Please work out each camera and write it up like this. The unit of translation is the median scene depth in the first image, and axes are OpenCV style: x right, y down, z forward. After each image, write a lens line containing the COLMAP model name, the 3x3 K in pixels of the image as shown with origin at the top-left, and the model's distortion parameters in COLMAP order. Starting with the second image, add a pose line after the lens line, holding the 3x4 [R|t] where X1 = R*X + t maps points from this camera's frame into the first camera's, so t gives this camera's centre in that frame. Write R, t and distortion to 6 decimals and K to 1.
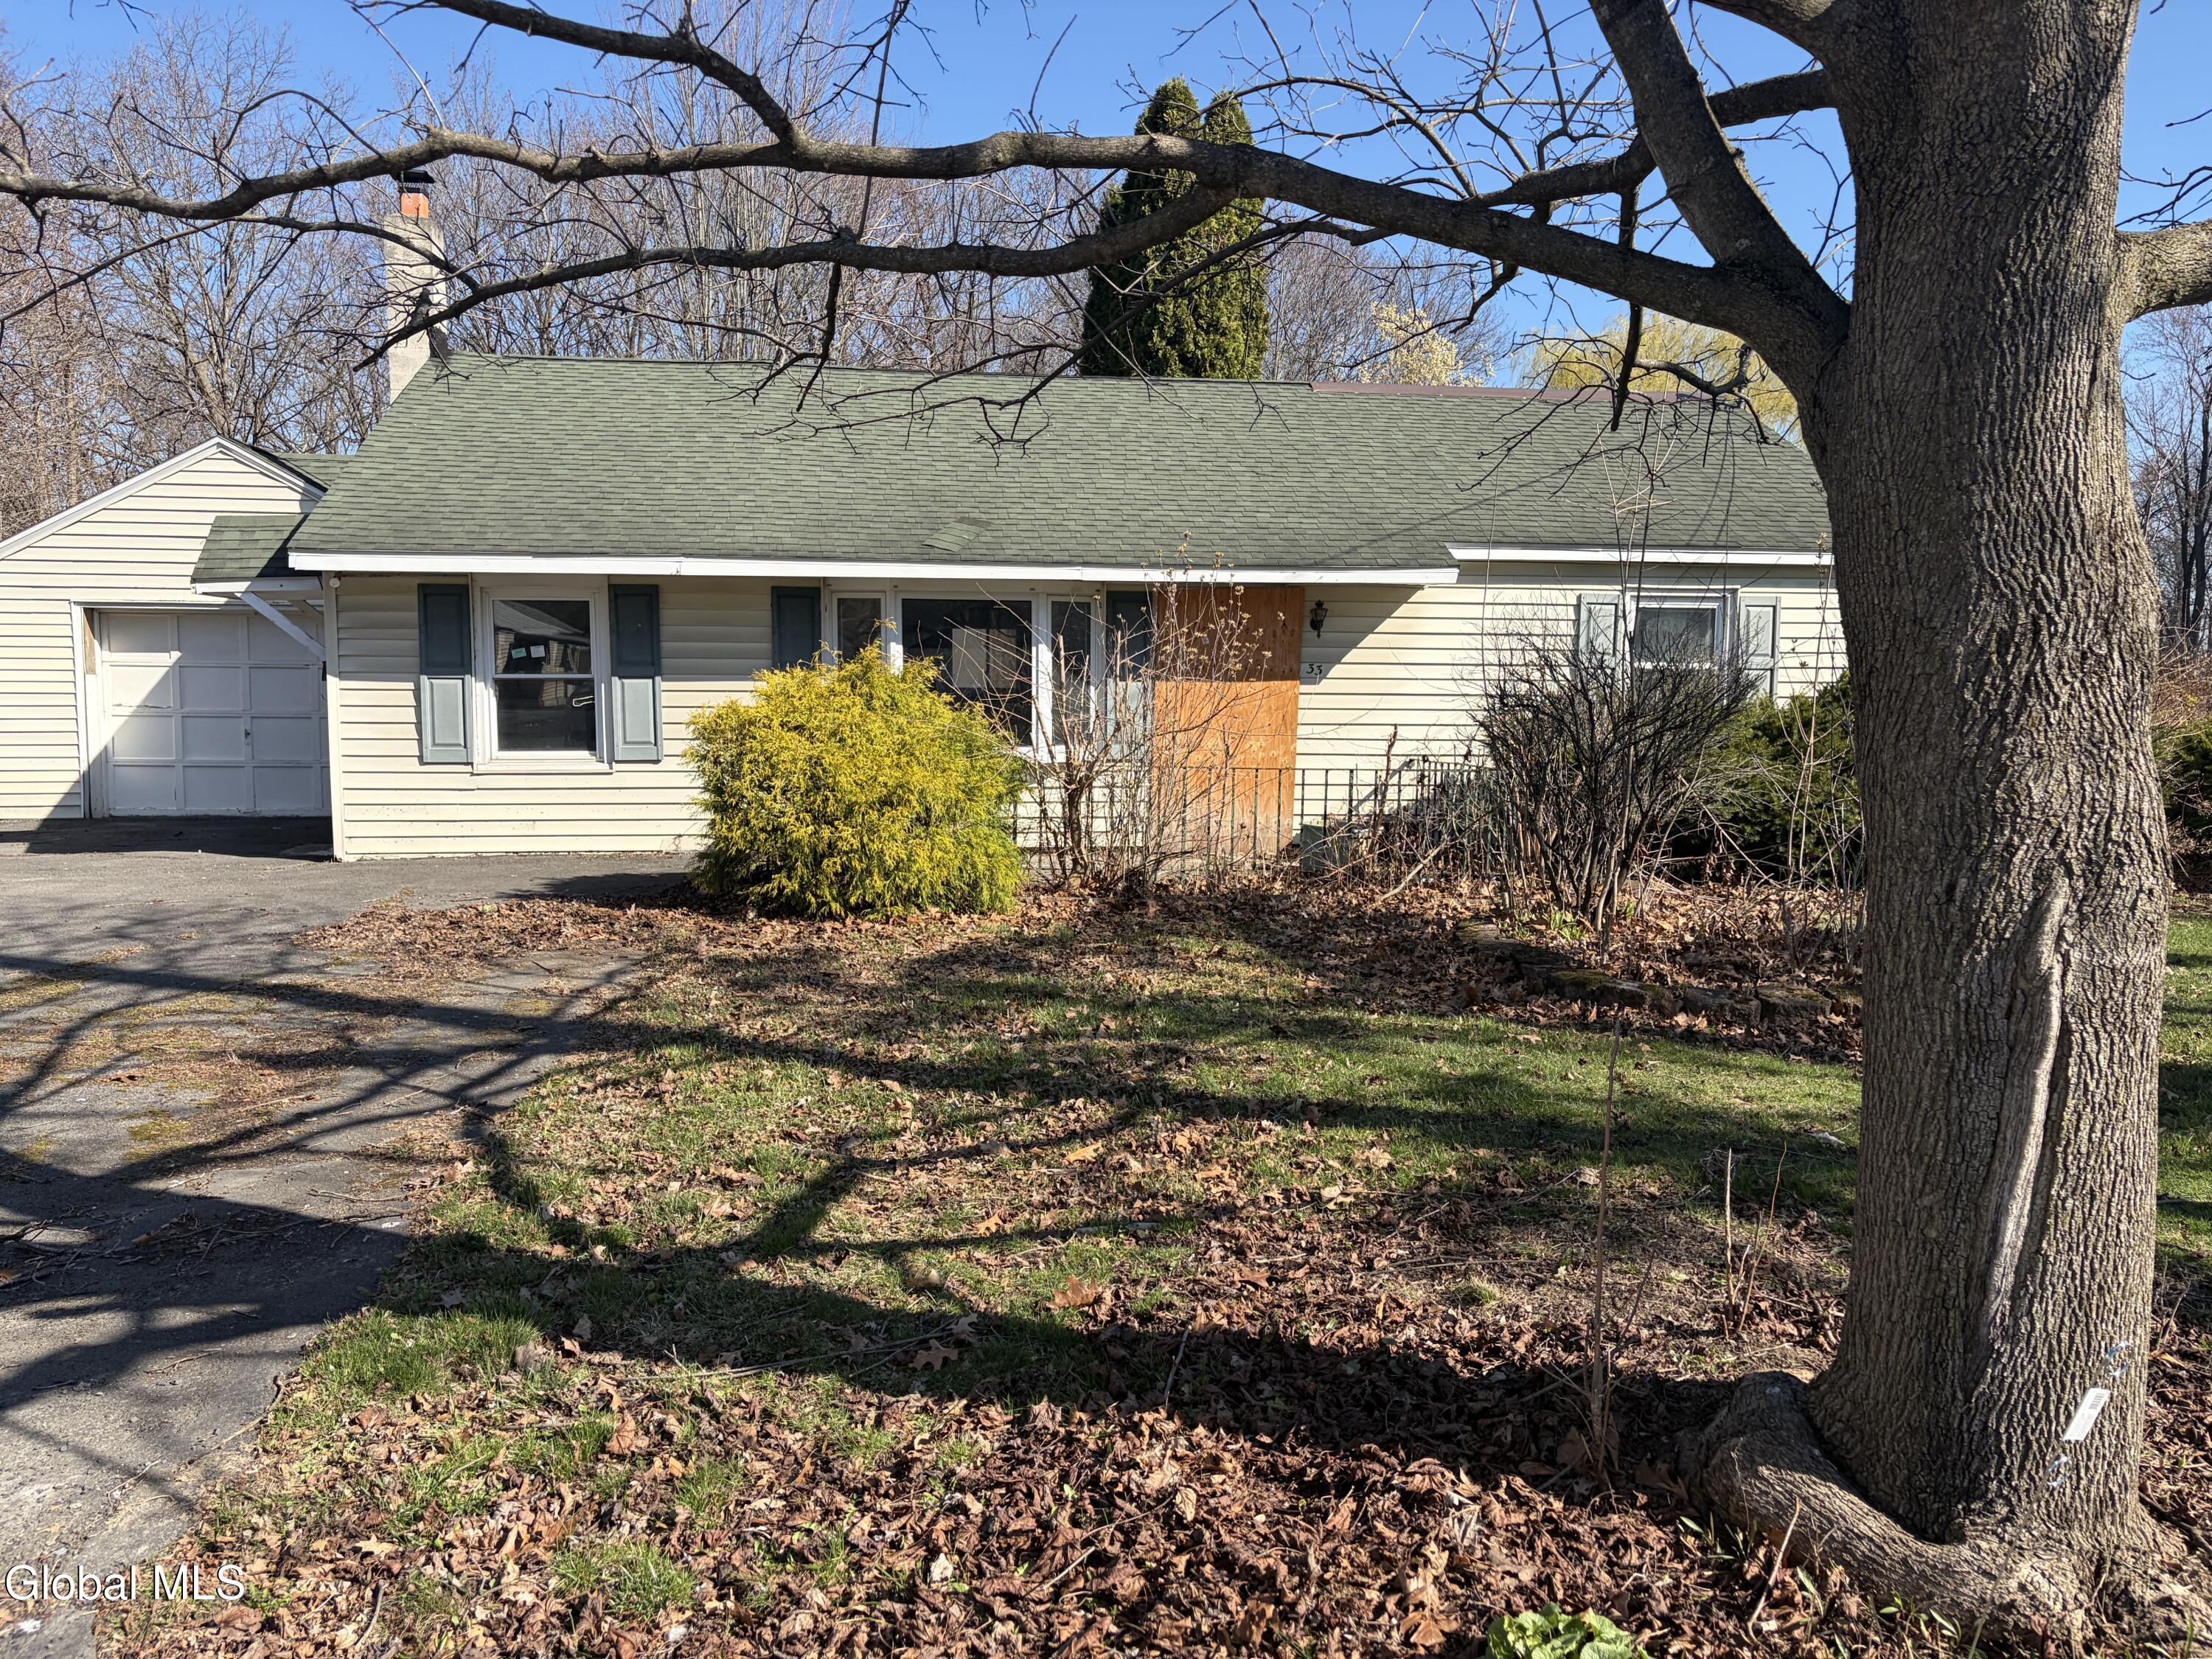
lens RADIAL K [[1641.5, 0, 1092.2], [0, 1641.5, 841.9], [0, 0, 1]] dist [0.055611, -0.051411]
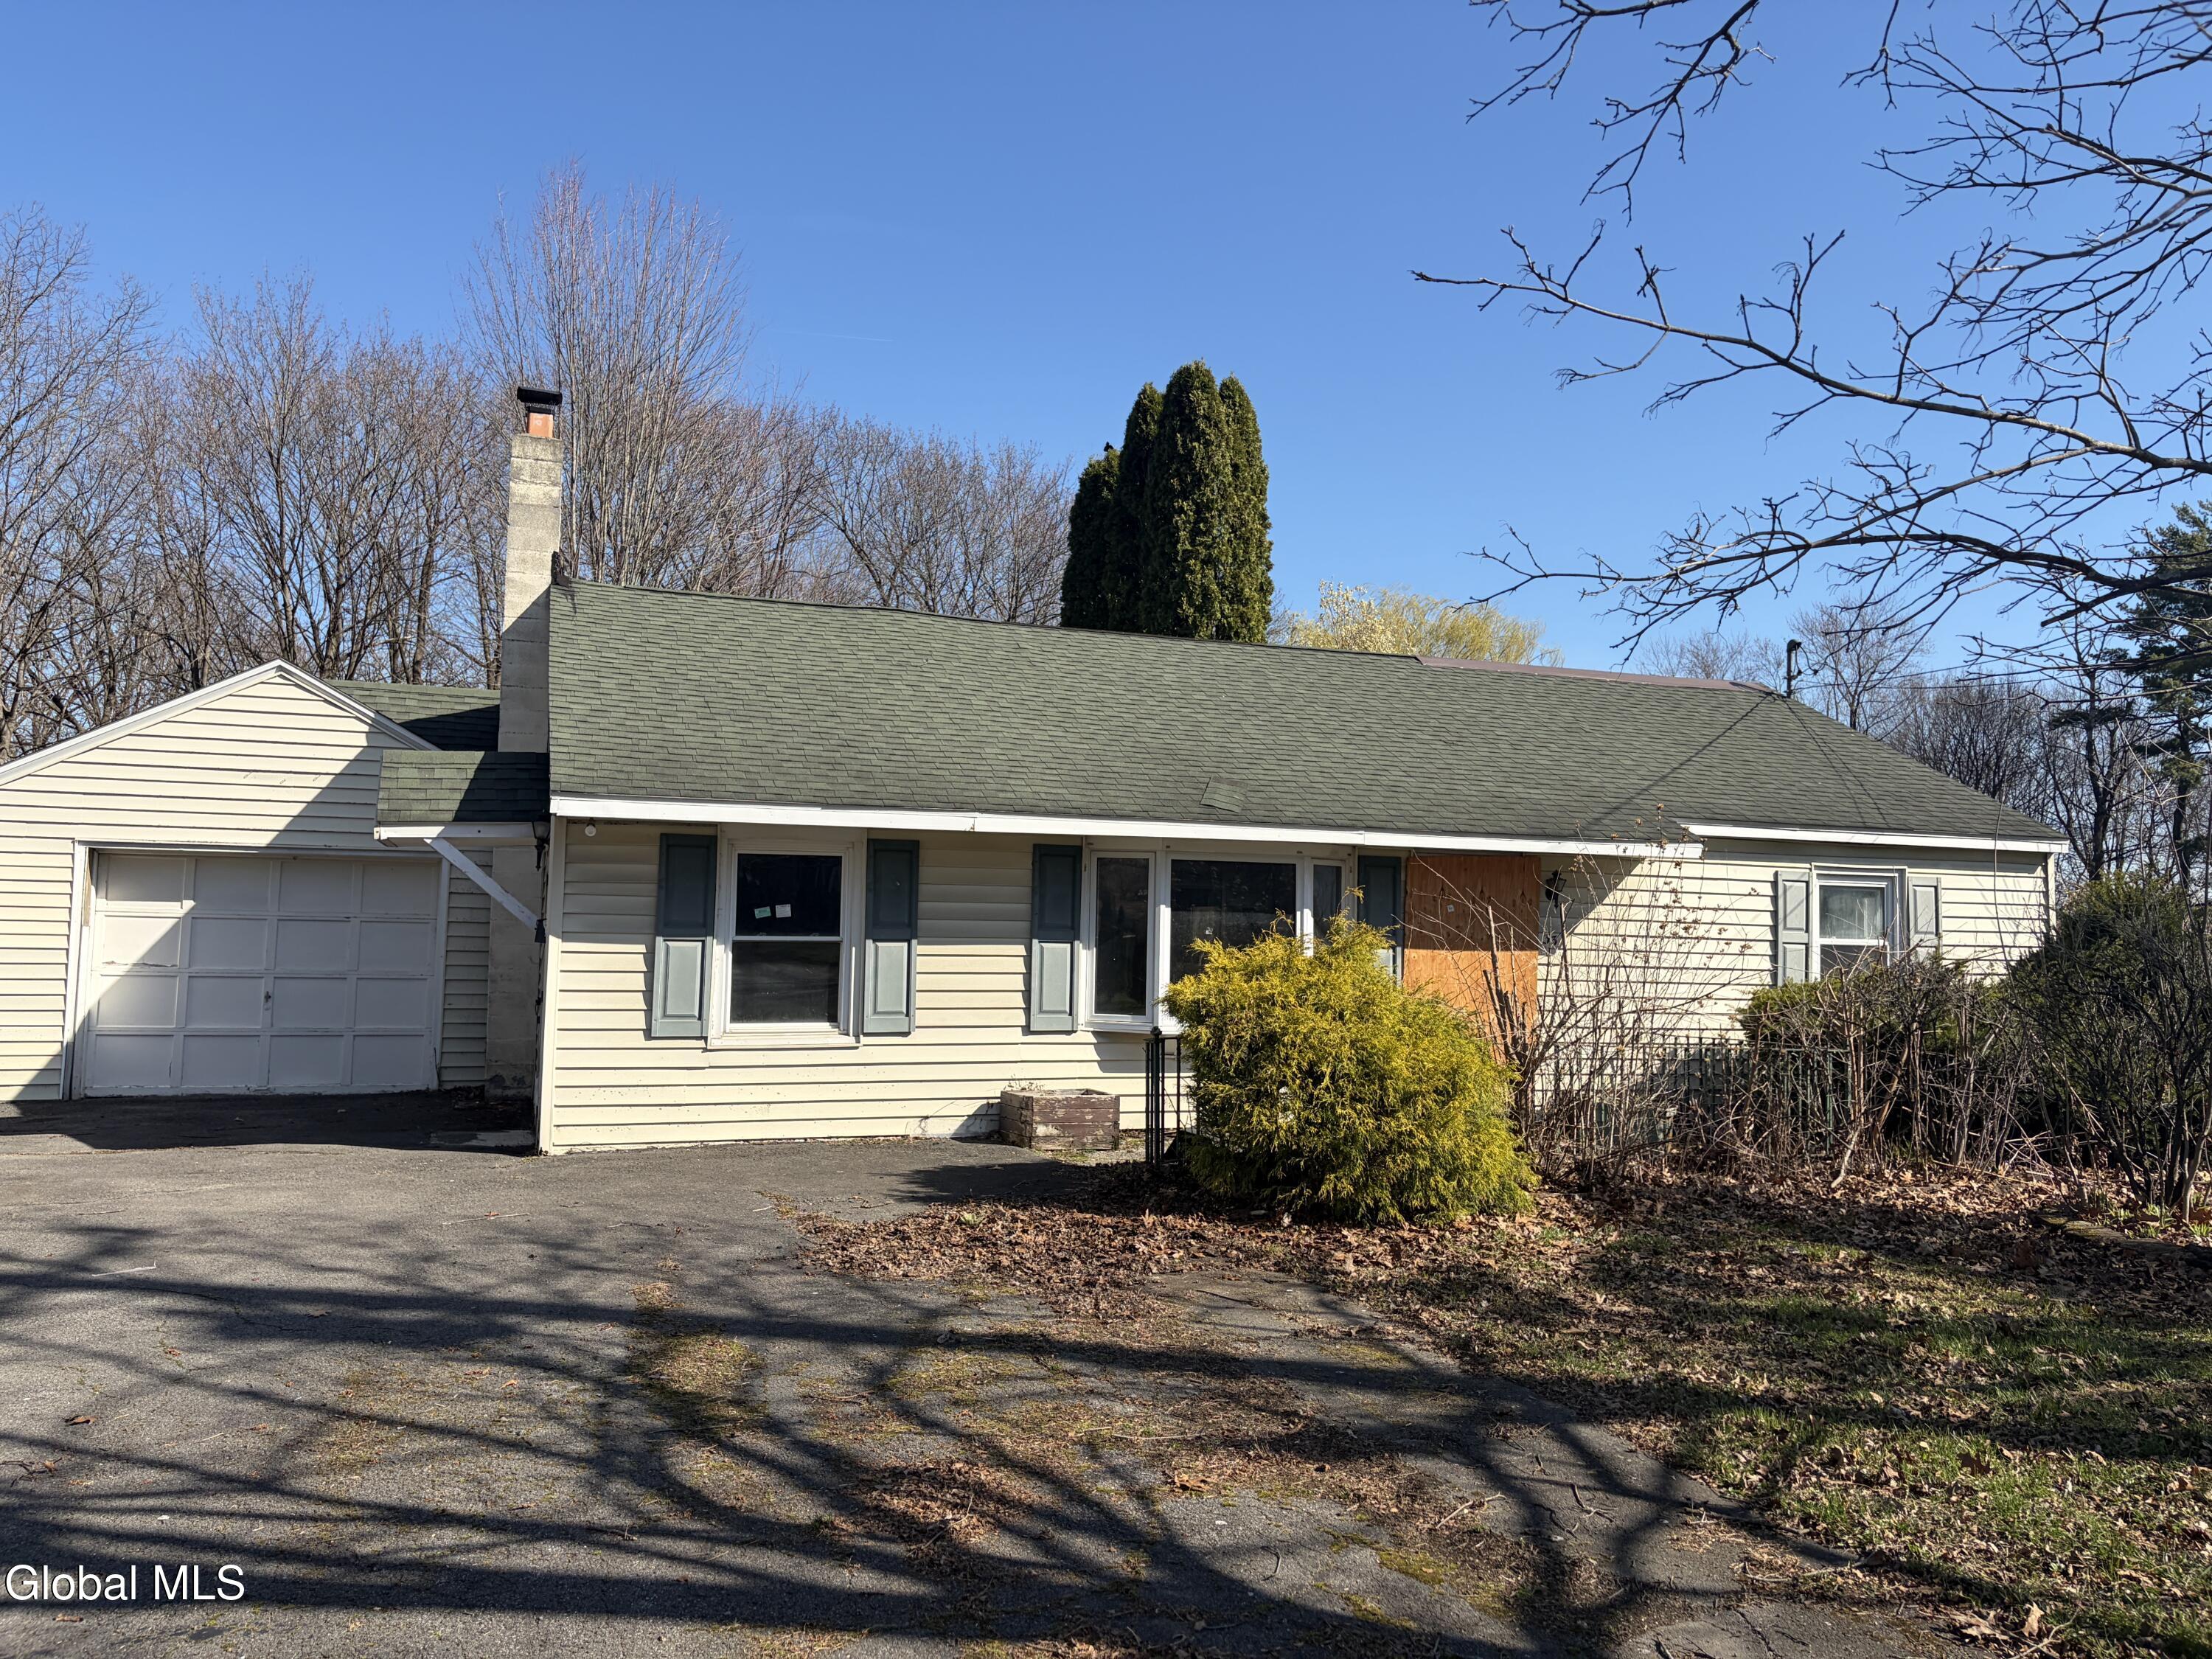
lens RADIAL K [[1641.5, 0, 1108.4], [0, 1641.5, 834.6], [0, 0, 1]] dist [0.055611, -0.051411]
pose [[0.978361, 0.026022, 0.205265, -0.342818], [0.006280, 0.987868, -0.155168, -0.016416], [-0.206812, 0.153099, 0.966328, 0.095577]]
